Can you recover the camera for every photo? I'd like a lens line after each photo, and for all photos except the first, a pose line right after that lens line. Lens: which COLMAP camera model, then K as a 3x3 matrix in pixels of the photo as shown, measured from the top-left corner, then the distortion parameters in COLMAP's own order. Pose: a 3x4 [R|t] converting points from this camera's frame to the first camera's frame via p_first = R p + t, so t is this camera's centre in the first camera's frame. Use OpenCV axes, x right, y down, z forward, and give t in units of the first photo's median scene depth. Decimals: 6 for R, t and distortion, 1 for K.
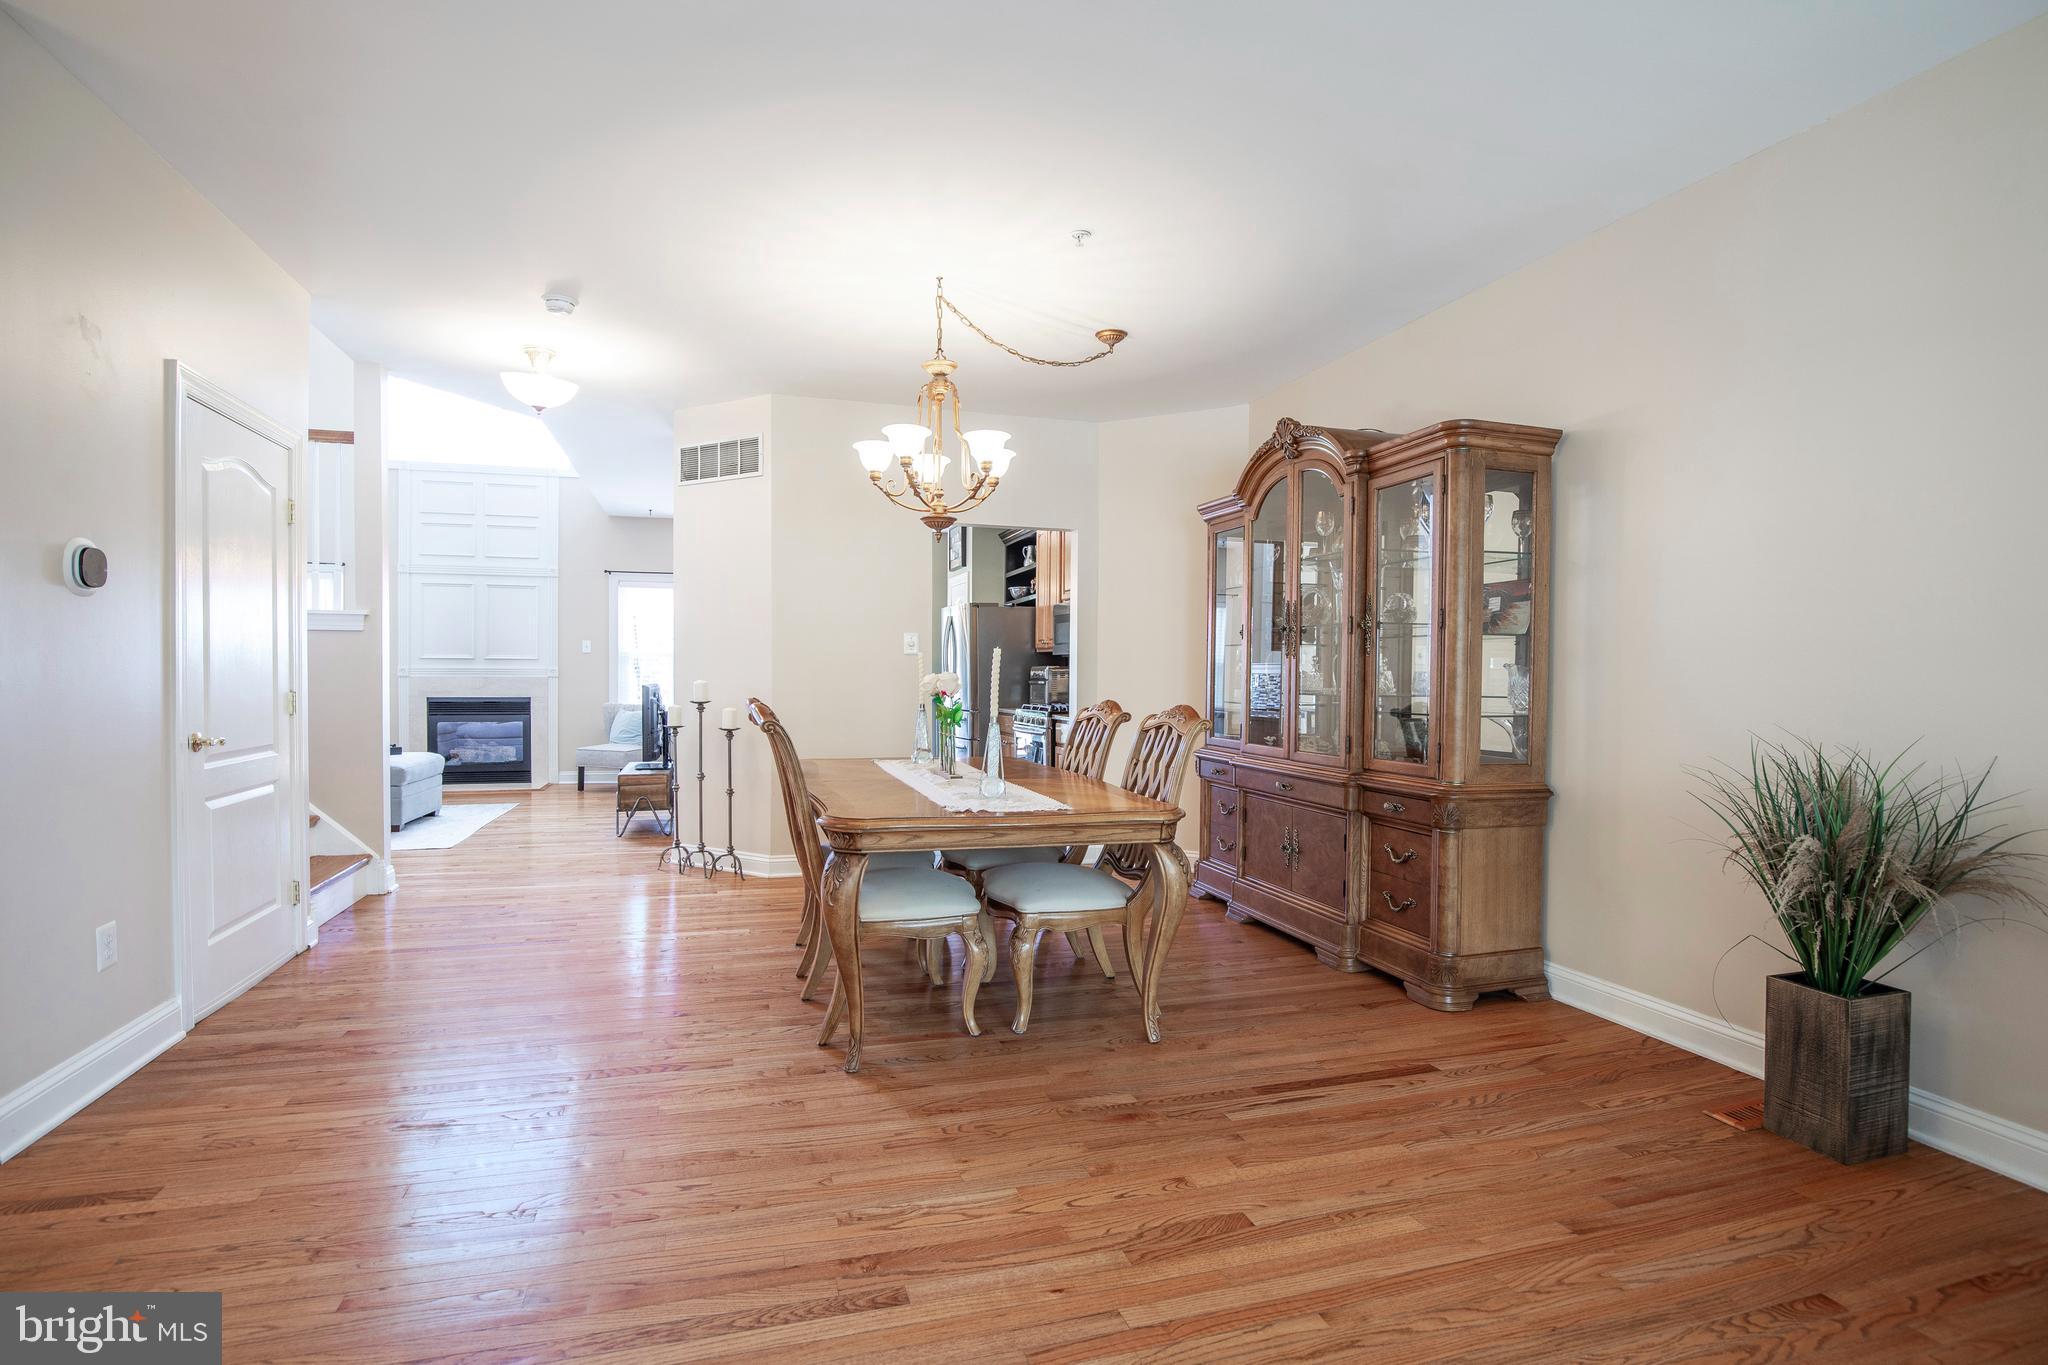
lens RADIAL K [[958.8, 0, 1048.7], [0, 958.8, 672.7], [0, 0, 1]] dist [-0.033241, 0.000109]
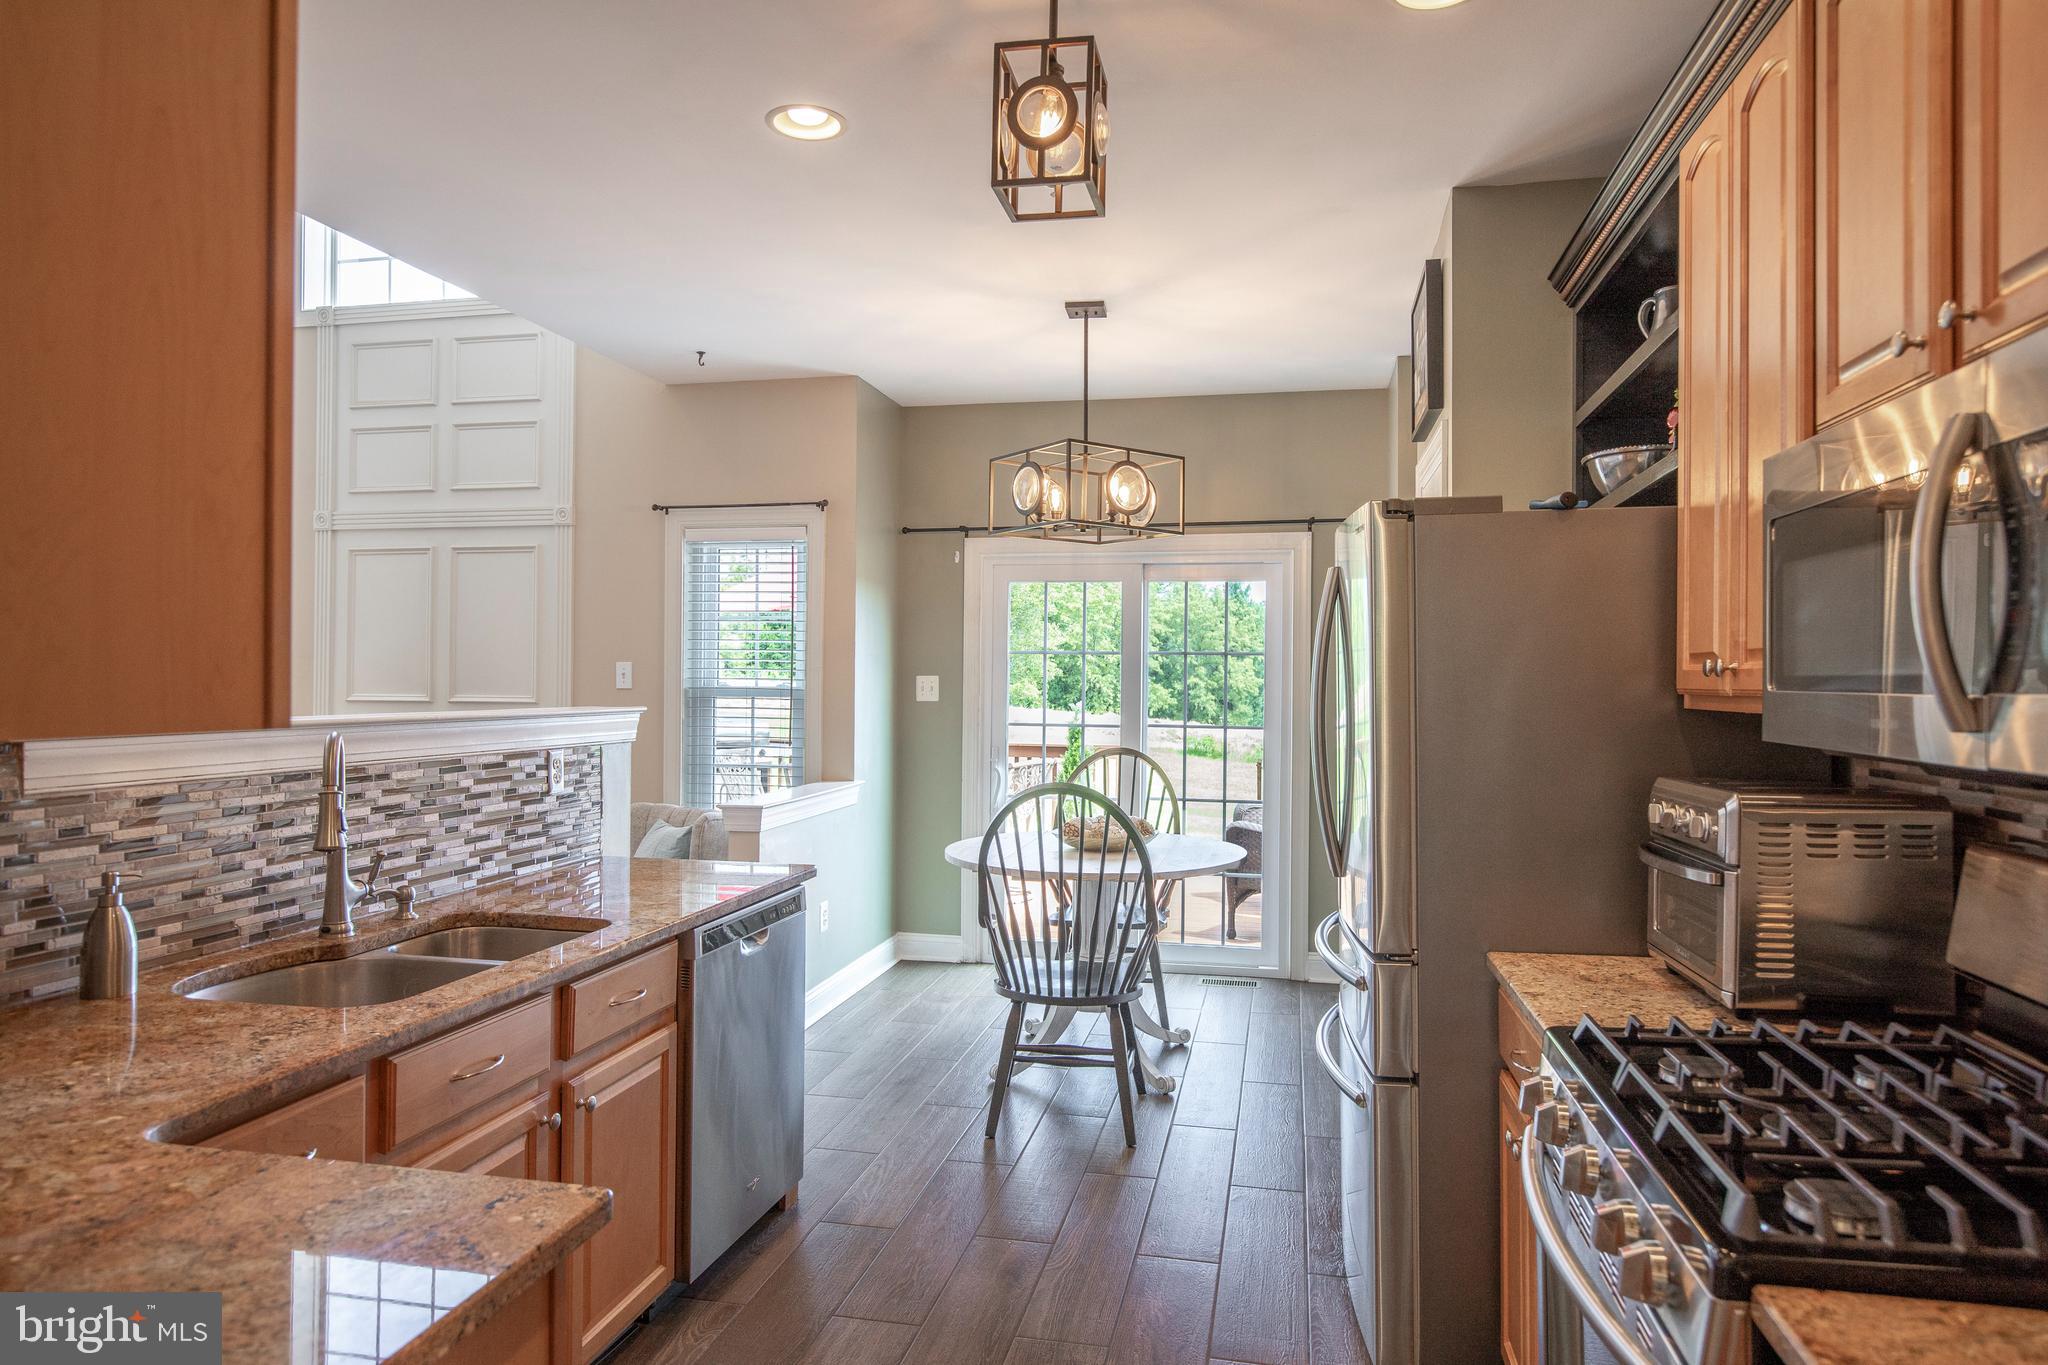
lens RADIAL K [[1308.8, 0, 1024.0], [0, 1308.8, 682.5], [0, 0, 1]] dist [-0.000447, -0.000215]
pose [[0.869909, 0.000490, -0.493212, 0.003651], [-0.000940, 0.999999, -0.000665, -0.023882], [0.493211, 0.001042, 0.869909, 0.606980]]
